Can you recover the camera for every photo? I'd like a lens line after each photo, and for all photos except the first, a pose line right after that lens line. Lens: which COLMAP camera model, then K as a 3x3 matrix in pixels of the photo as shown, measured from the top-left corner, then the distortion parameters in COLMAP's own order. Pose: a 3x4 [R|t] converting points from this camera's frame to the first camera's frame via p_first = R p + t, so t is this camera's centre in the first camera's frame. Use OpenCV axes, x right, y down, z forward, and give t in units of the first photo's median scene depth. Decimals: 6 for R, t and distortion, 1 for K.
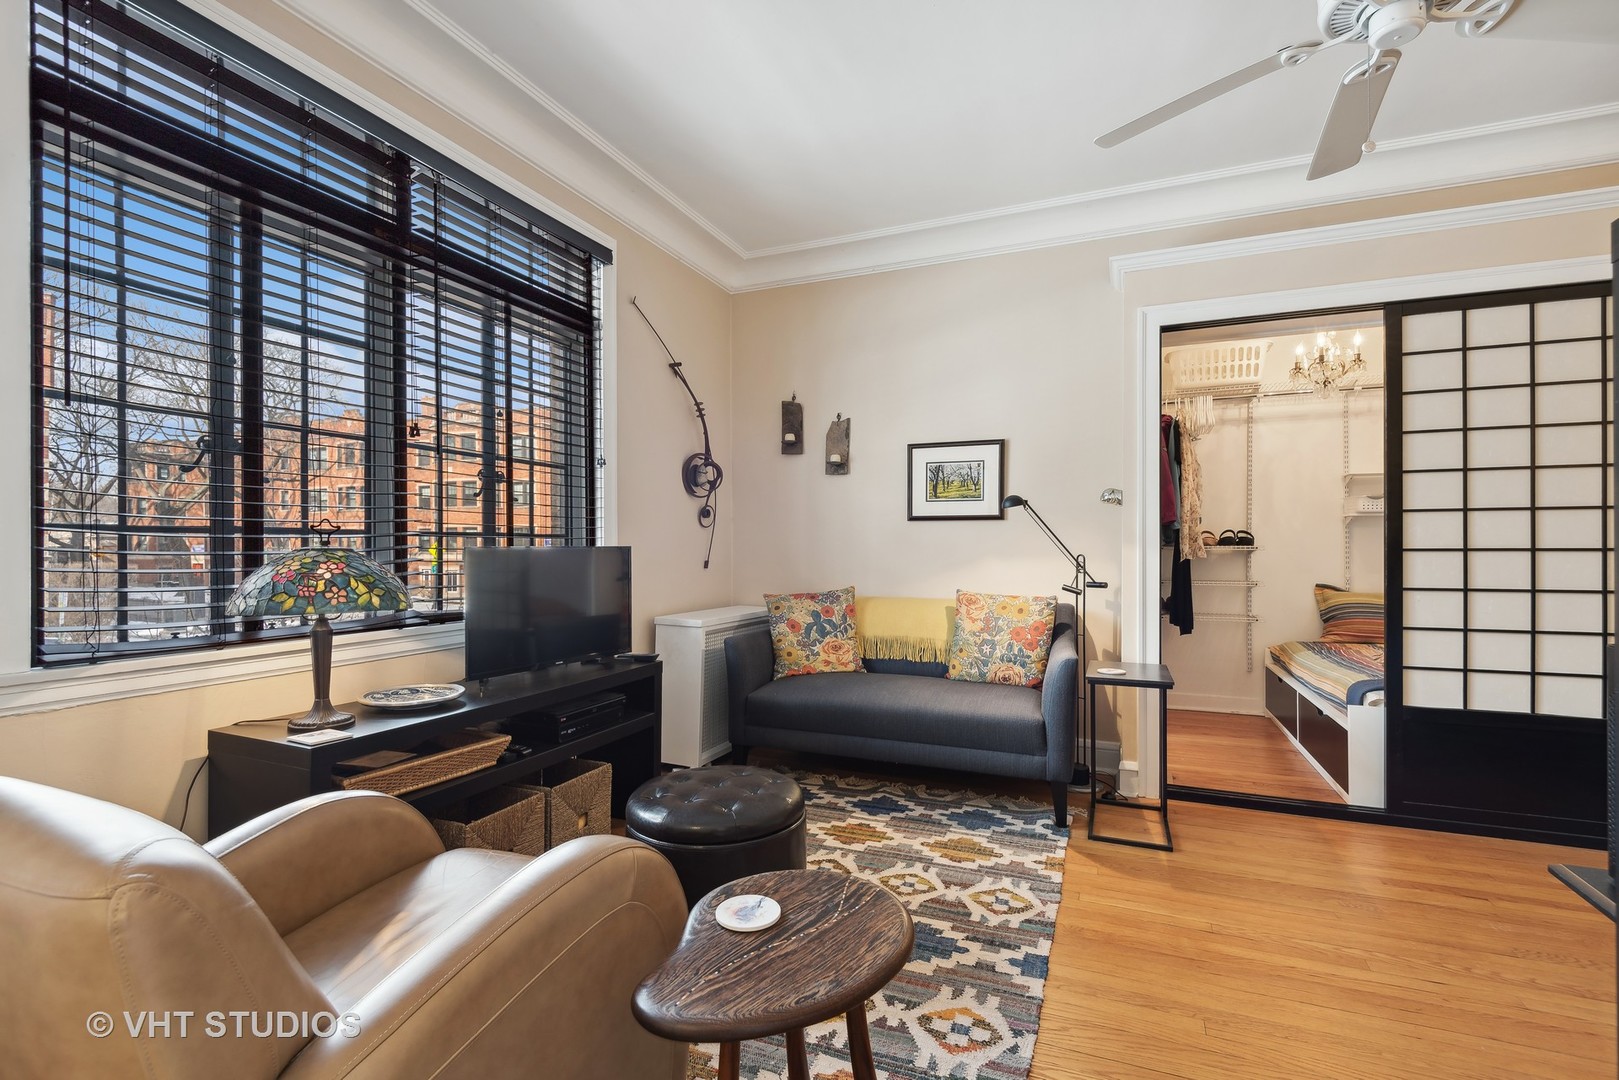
lens RADIAL K [[752.5, 0, 808.1], [0, 752.5, 550.5], [0, 0, 1]] dist [0.029592, -0.010207]
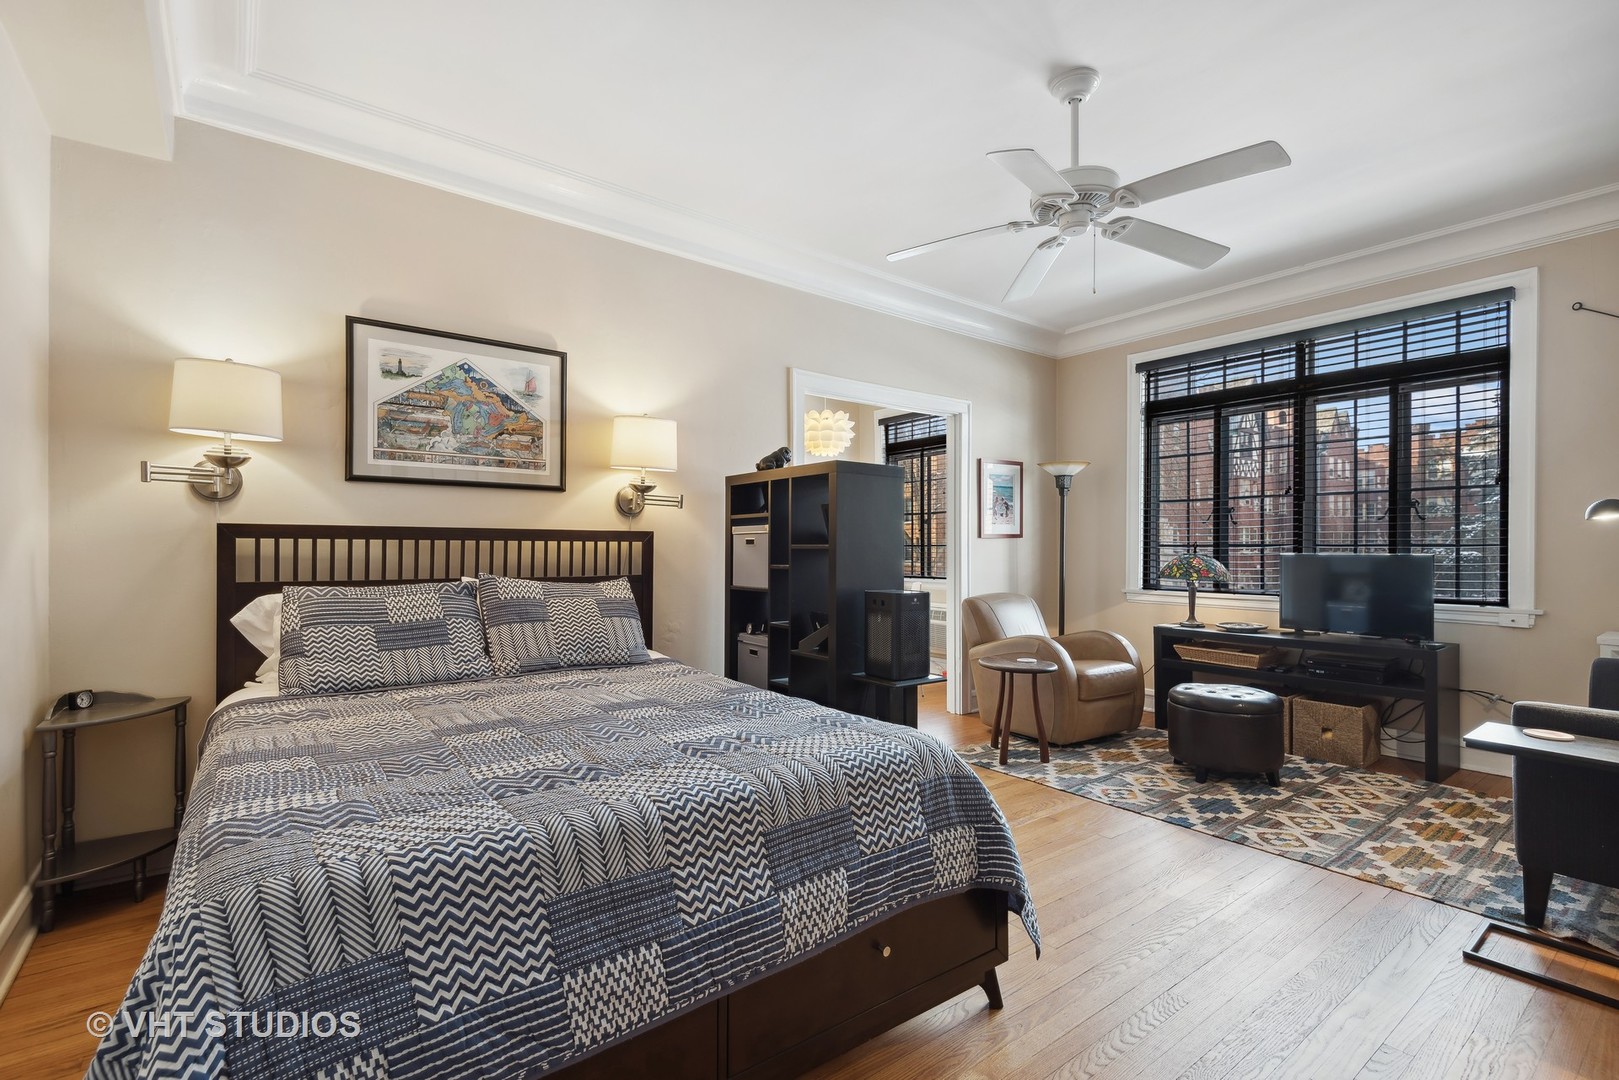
lens RADIAL K [[752.5, 0, 811.8], [0, 752.5, 543.8], [0, 0, 1]] dist [0.029592, -0.010207]
pose [[-0.490848, -0.004411, -0.871234, 1.432068], [-0.007365, 0.999972, -0.000913, -0.017820], [0.871214, 0.005968, -0.490867, 0.770616]]
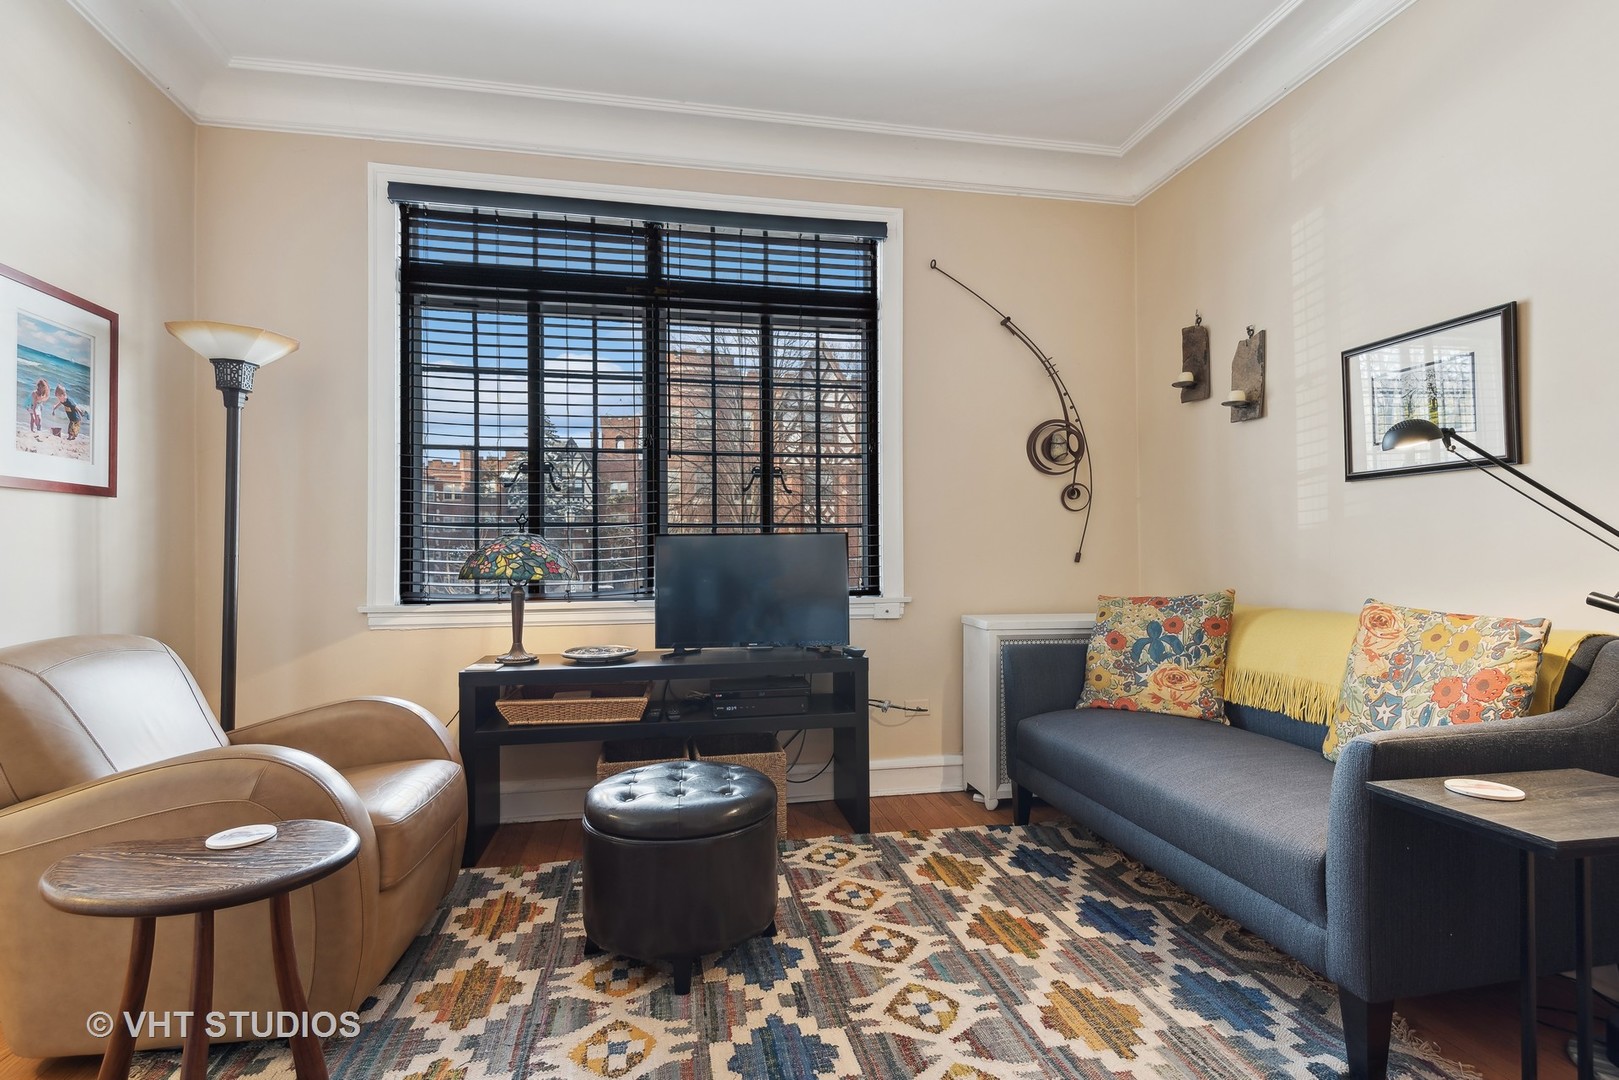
lens RADIAL K [[782.4, 0, 810.1], [0, 782.4, 544.4], [0, 0, 1]] dist [0.023066, -0.003750]
pose [[0.555541, -0.016294, -0.831330, 0.584567], [0.003106, 0.999842, -0.017521, 0.026698], [0.831483, 0.007152, 0.555504, 0.440756]]
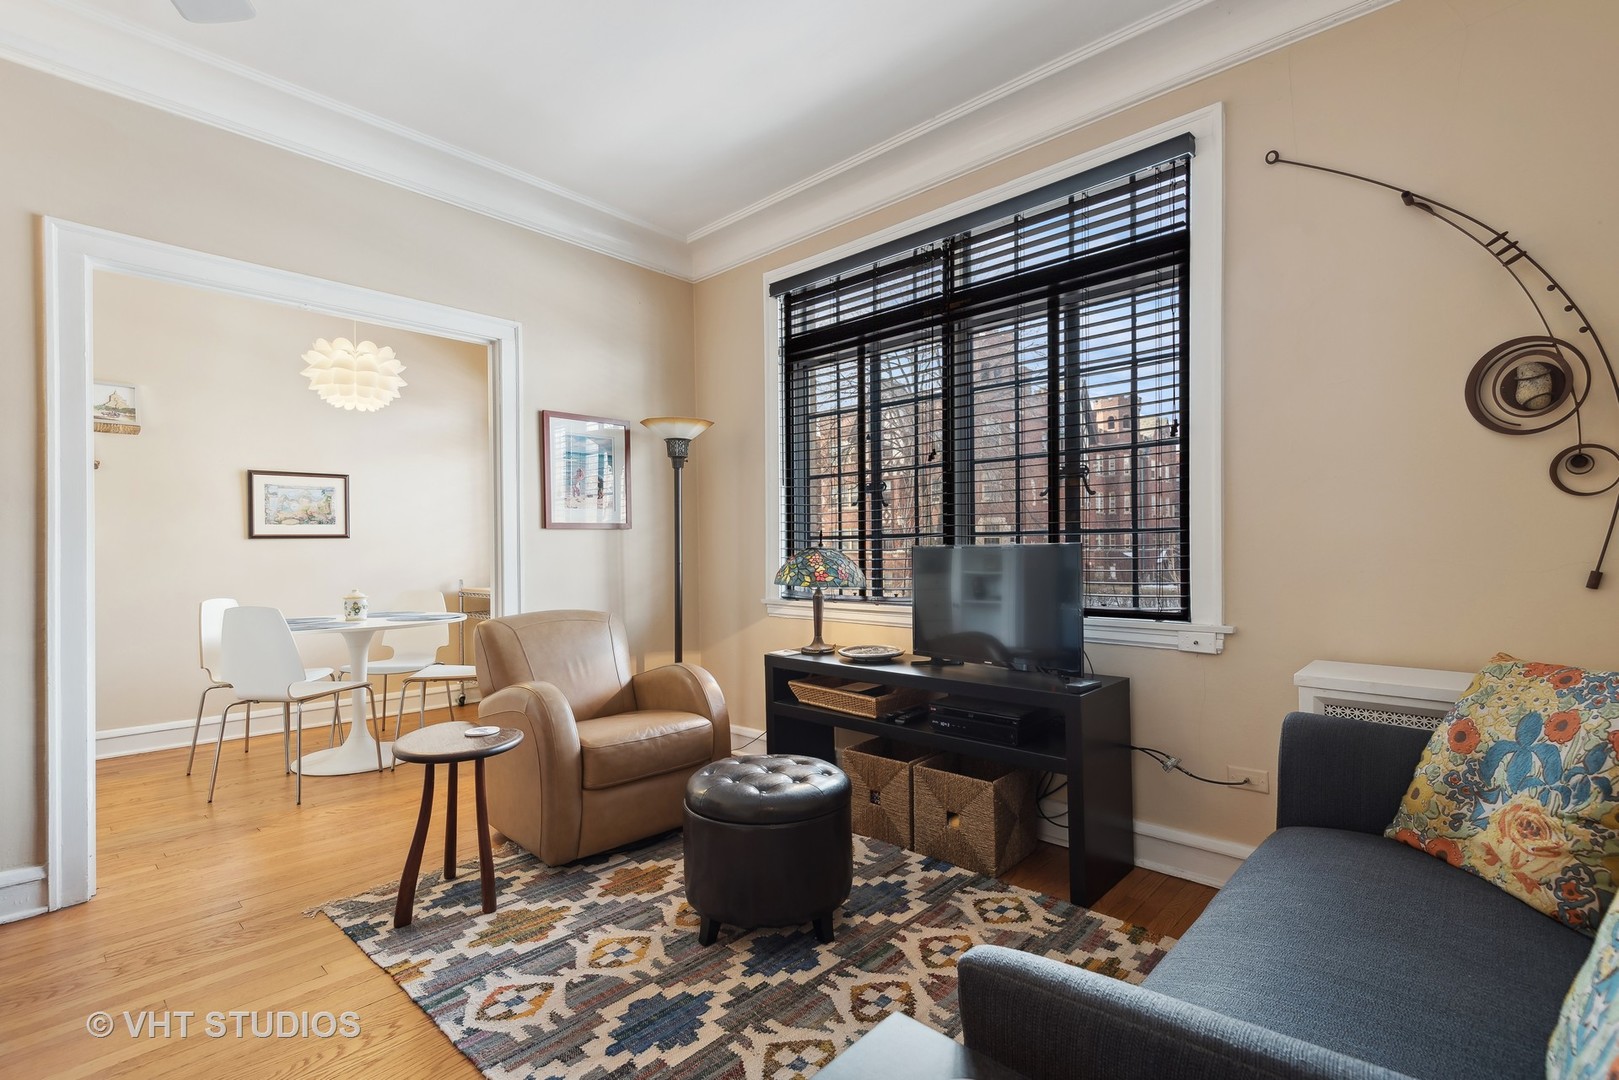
lens RADIAL K [[752.5, 0, 810.1], [0, 752.5, 546.2], [0, 0, 1]] dist [0.029592, -0.010207]
pose [[-0.347839, -0.000534, -0.937554, 0.640911], [0.005029, 0.999984, -0.002435, -0.003135], [0.937541, -0.005562, -0.347831, 1.068005]]
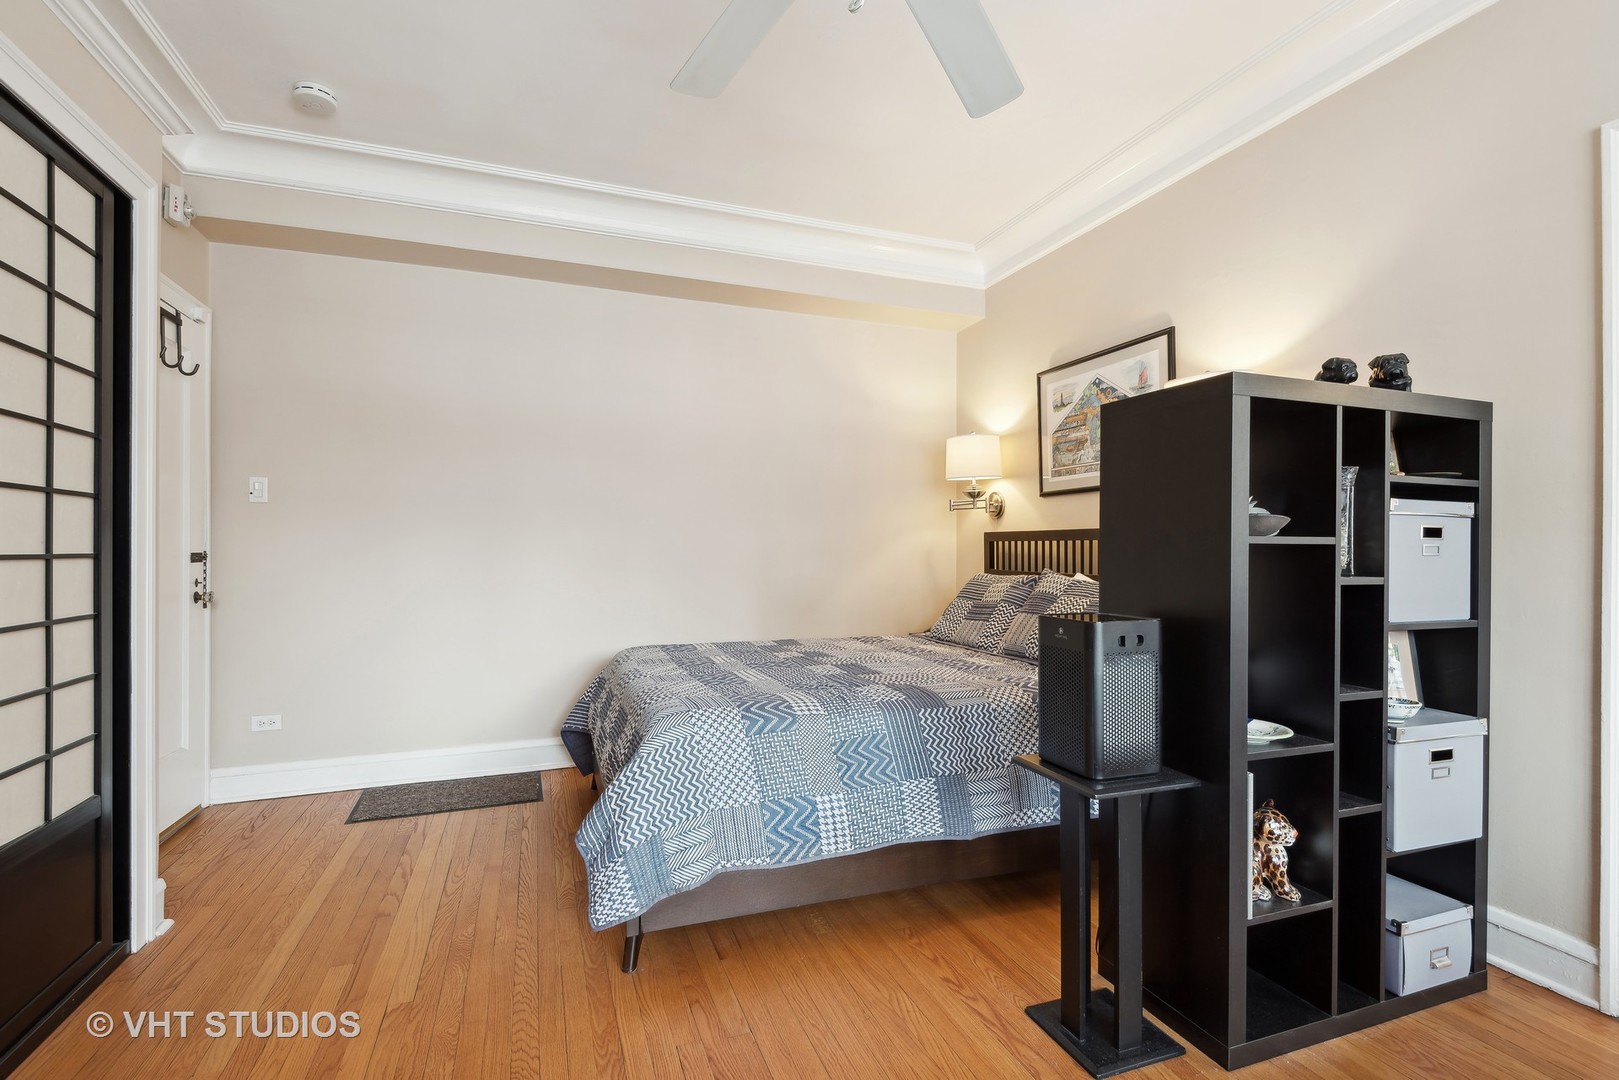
lens RADIAL K [[752.5, 0, 811.1], [0, 752.5, 547.4], [0, 0, 1]] dist [0.029592, -0.010207]
pose [[-0.682672, 0.001660, 0.730723, 0.131502], [-0.000159, 0.999997, -0.002420, -0.005544], [-0.730725, -0.001768, -0.682670, 0.942221]]
